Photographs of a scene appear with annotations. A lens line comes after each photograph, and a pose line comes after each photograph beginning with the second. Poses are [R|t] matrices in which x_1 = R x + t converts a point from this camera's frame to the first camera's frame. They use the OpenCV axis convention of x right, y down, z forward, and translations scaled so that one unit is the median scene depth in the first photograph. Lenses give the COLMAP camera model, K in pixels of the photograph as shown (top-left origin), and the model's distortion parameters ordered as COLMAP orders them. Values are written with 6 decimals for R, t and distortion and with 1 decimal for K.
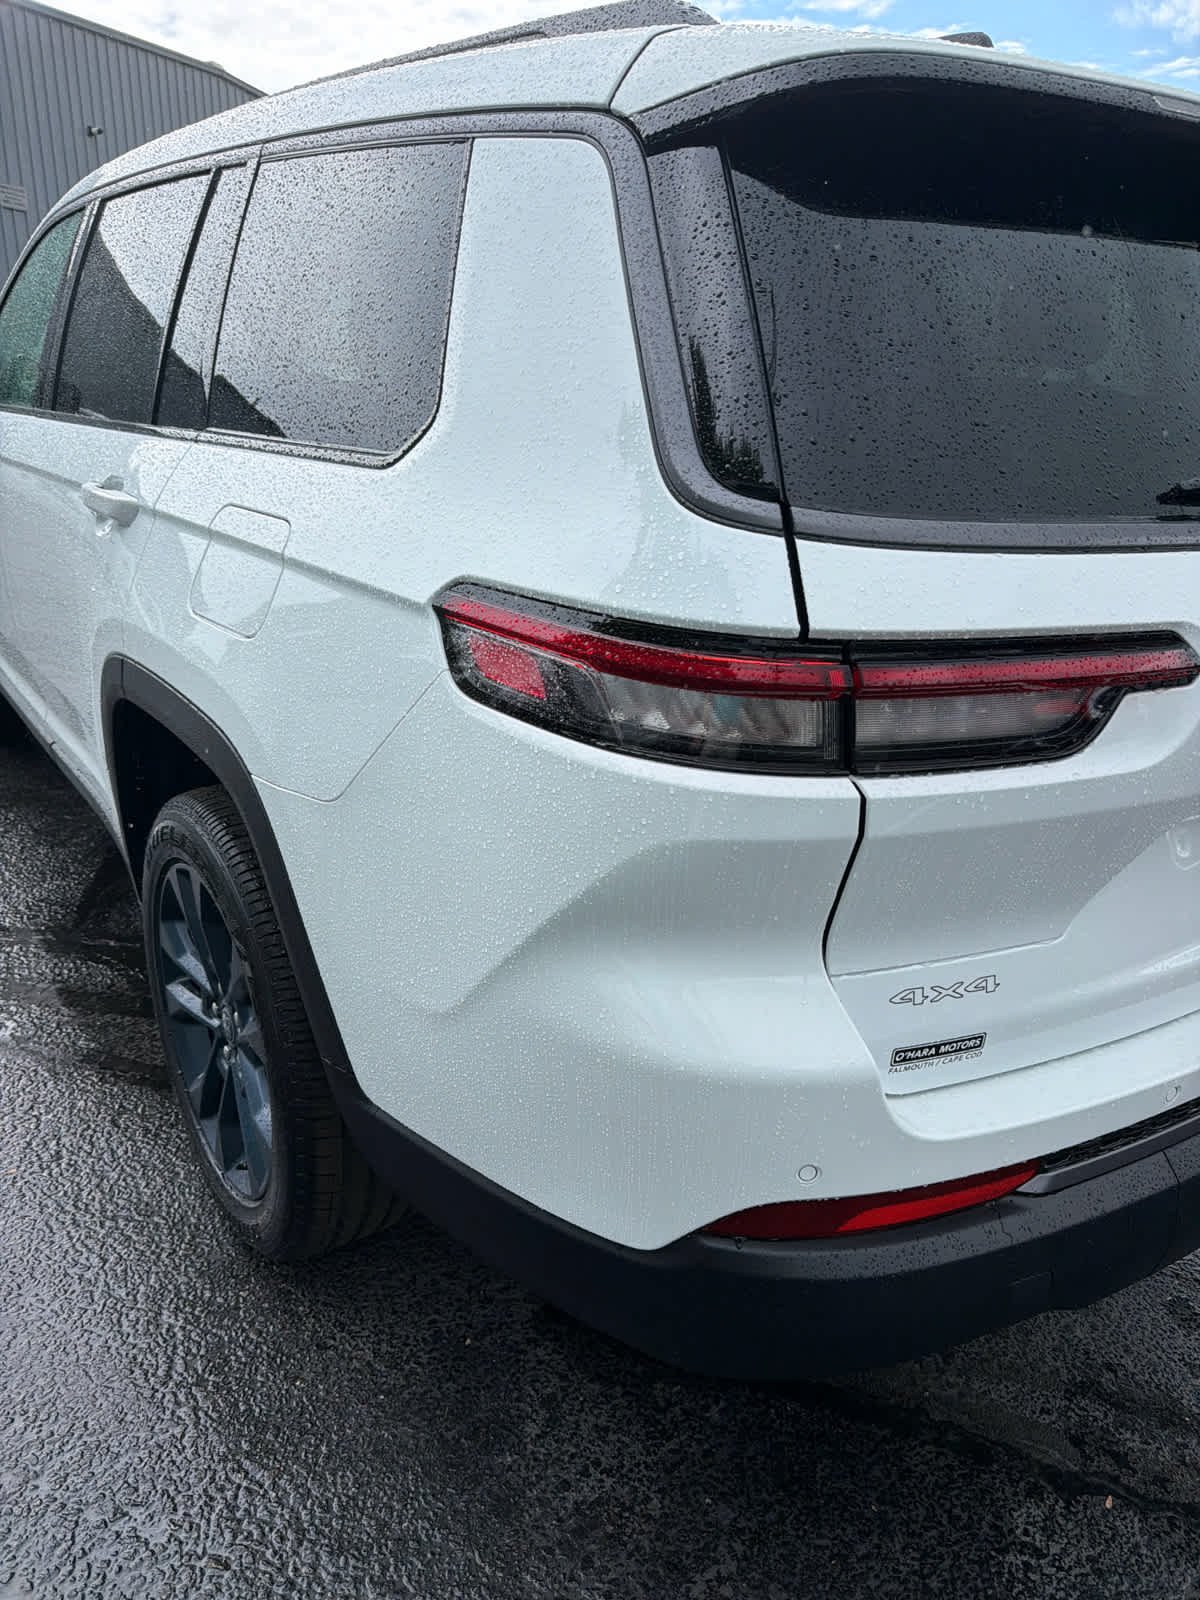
lens RADIAL K [[1150.6, 0, 608.4], [0, 1150.6, 813.9], [0, 0, 1]] dist [0.003845, -0.002604]
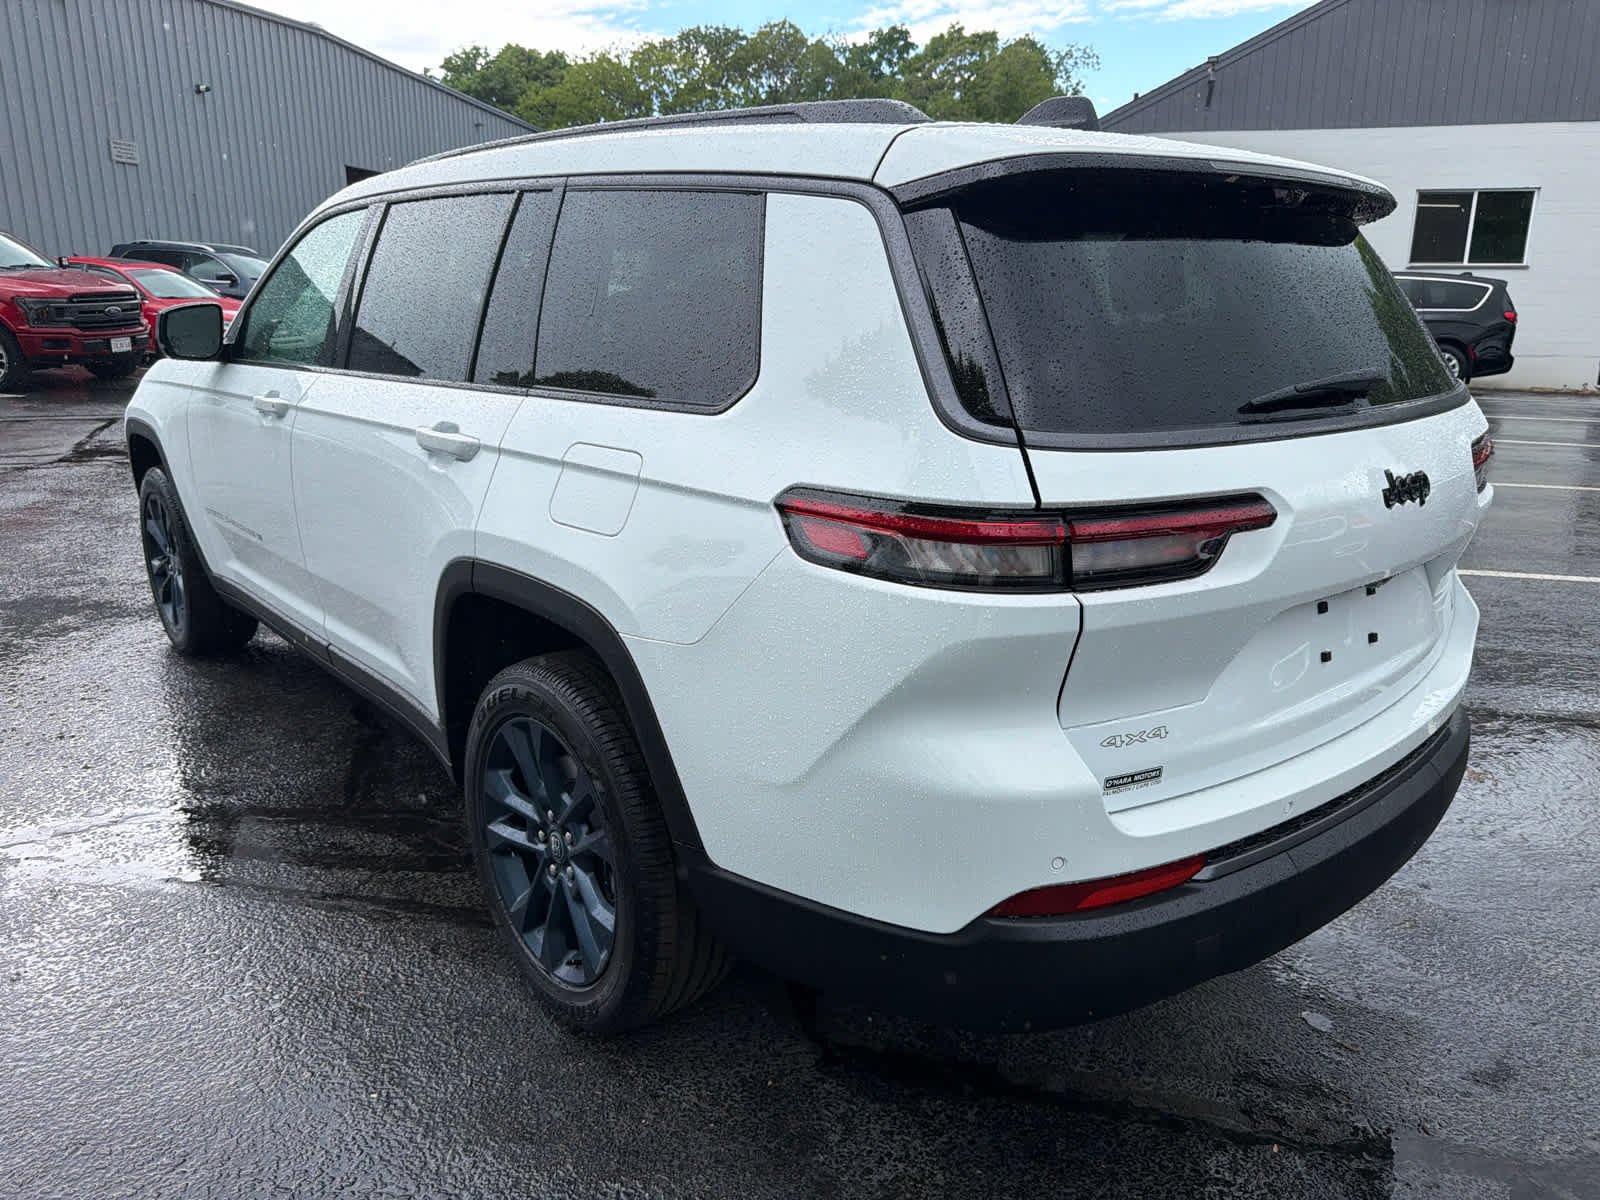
lens RADIAL K [[1136.8, 0, 800.0], [0, 1136.8, 600.0], [0, 0, 1]] dist [0.032863, -0.028470]
pose [[0.995394, -0.055108, 0.078442, -0.207931], [0.062764, 0.993131, -0.098750, 0.078985], [-0.072461, 0.103218, 0.992016, -0.388440]]
